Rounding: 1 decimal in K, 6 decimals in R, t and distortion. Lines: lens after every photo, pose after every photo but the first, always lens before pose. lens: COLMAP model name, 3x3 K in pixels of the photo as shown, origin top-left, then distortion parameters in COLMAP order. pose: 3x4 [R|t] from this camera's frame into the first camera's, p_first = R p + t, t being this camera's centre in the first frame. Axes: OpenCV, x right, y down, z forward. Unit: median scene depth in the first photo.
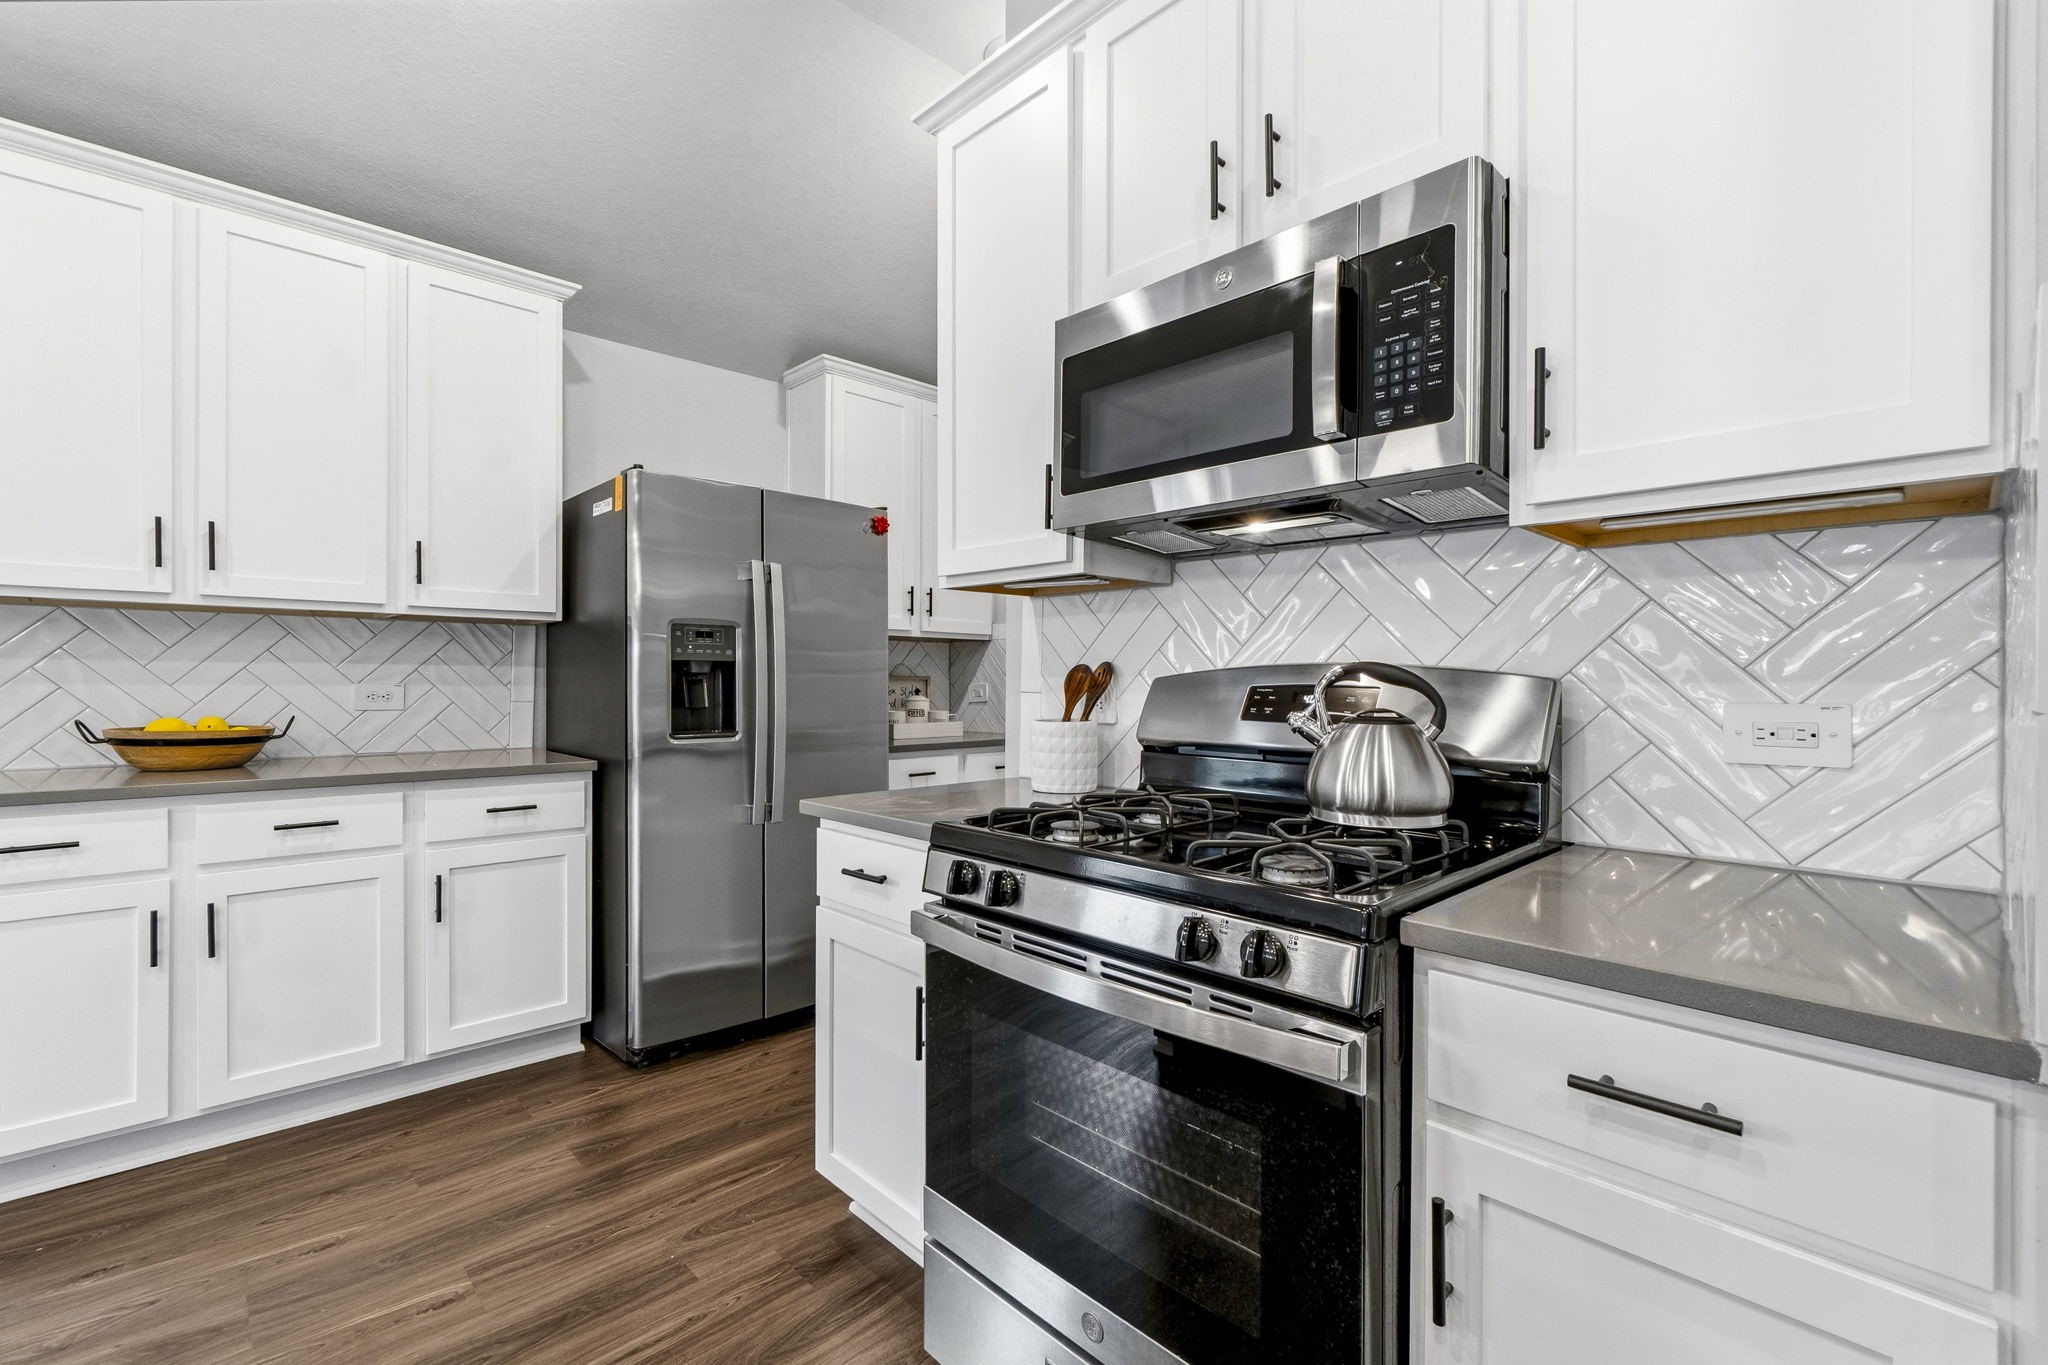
lens RADIAL K [[899.7, 0, 992.2], [0, 899.7, 679.5], [0, 0, 1]] dist [0.003014, 0.001287]
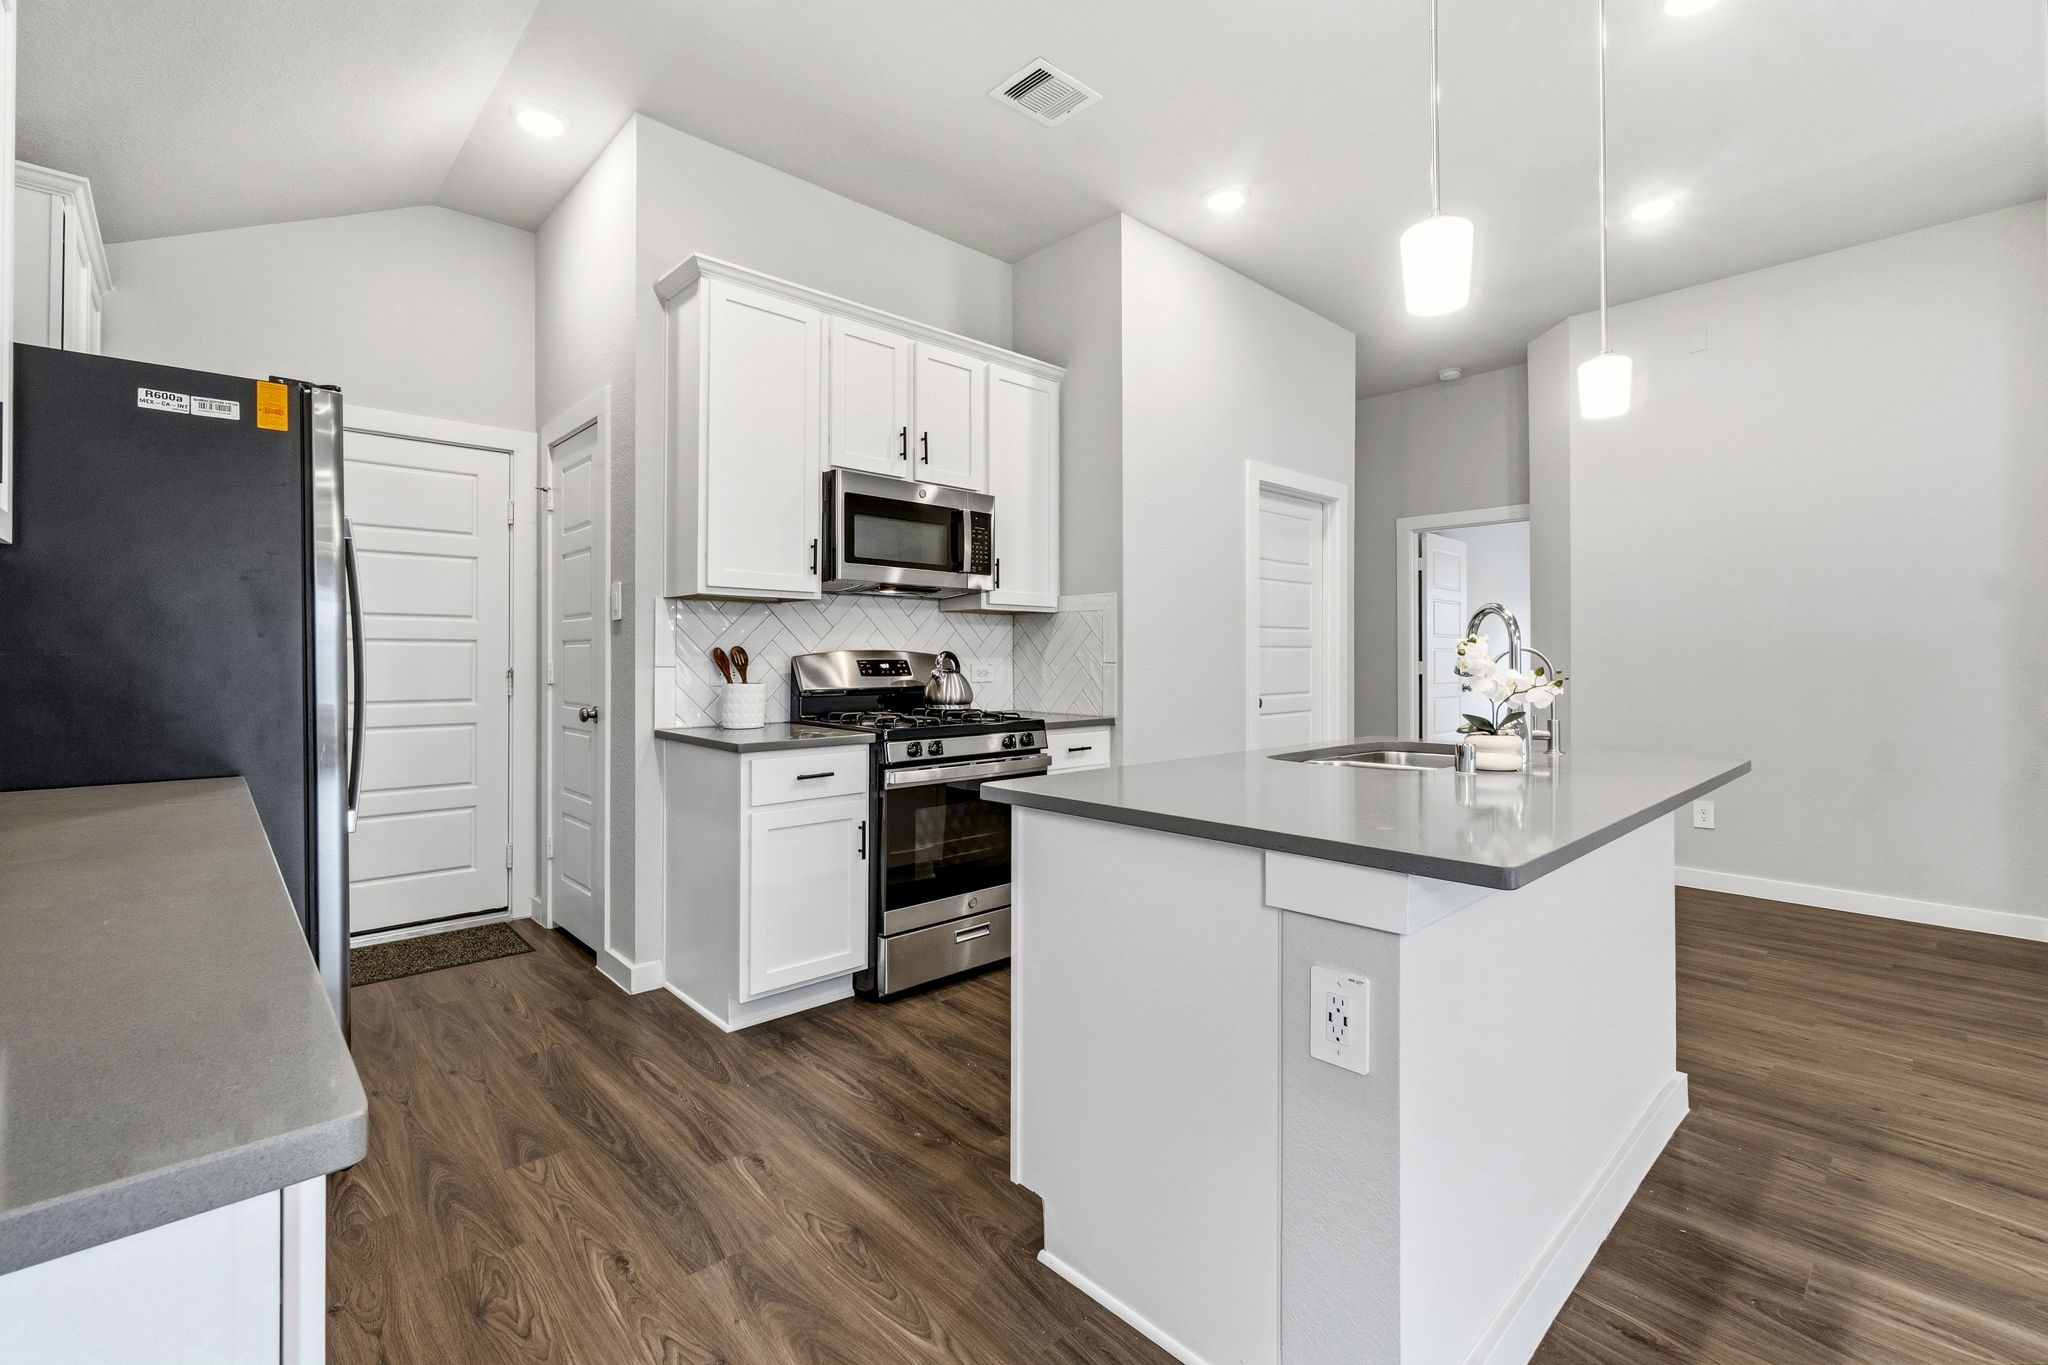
lens RADIAL K [[899.7, 0, 1028.9], [0, 899.7, 644.3], [0, 0, 1]] dist [0.003014, 0.001287]
pose [[-0.017359, 0.009862, 0.999801, -1.401021], [0.000987, 0.999951, -0.009846, -0.006647], [-0.999849, 0.000816, -0.017368, 0.484888]]
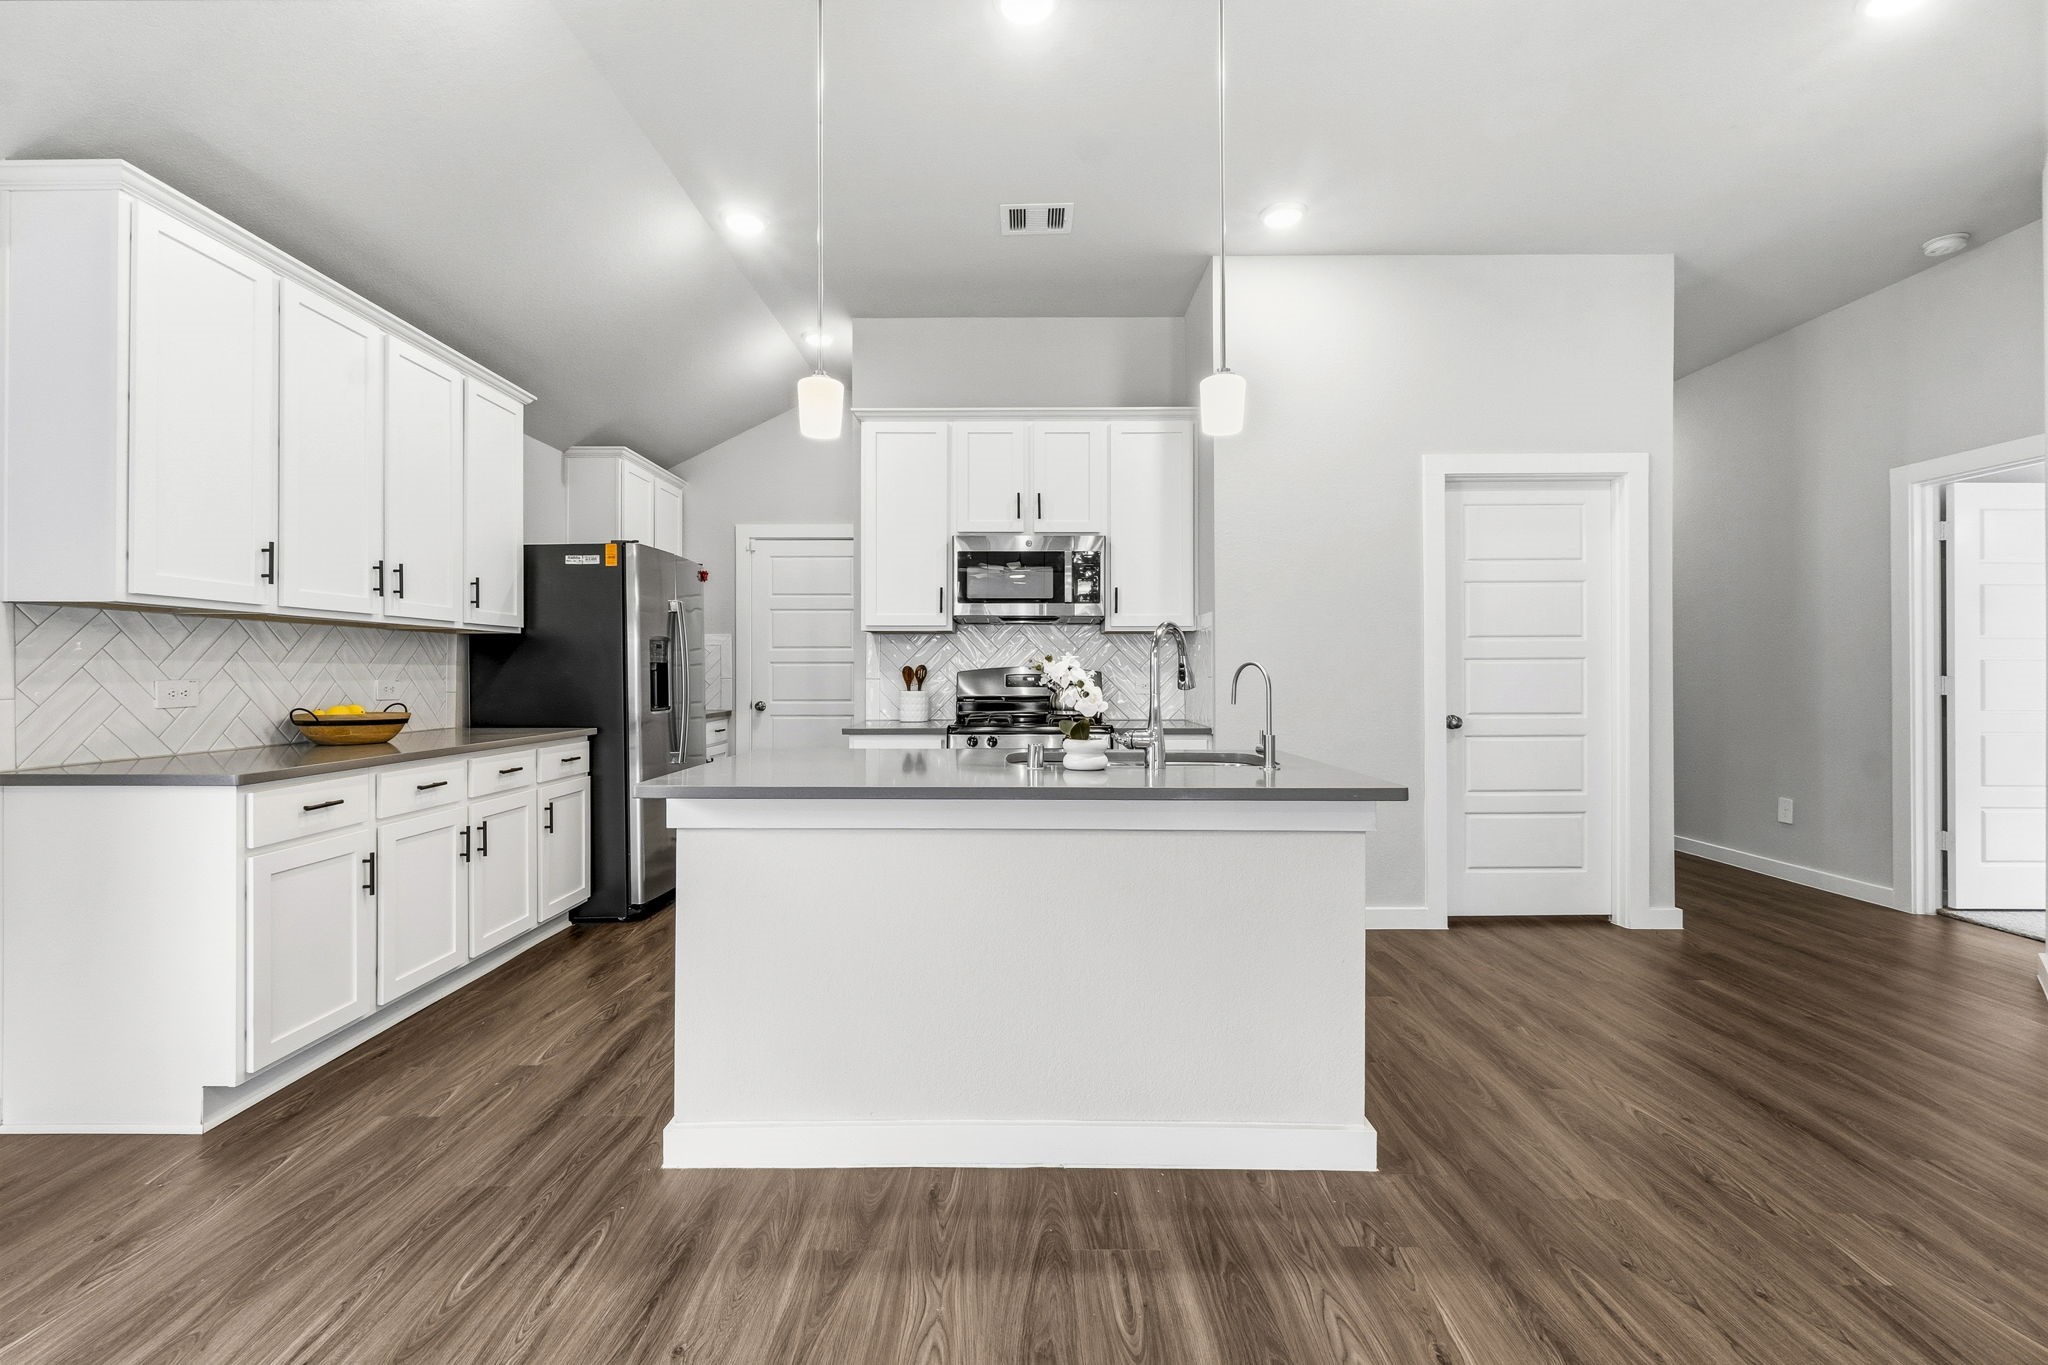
lens RADIAL K [[899.7, 0, 1017.6], [0, 899.7, 671.9], [0, 0, 1]] dist [0.003014, 0.001287]
pose [[0.676866, -0.006300, 0.736079, -1.313113], [0.005260, 0.999979, 0.003722, -0.008383], [-0.736087, 0.001353, 0.676885, -0.681059]]
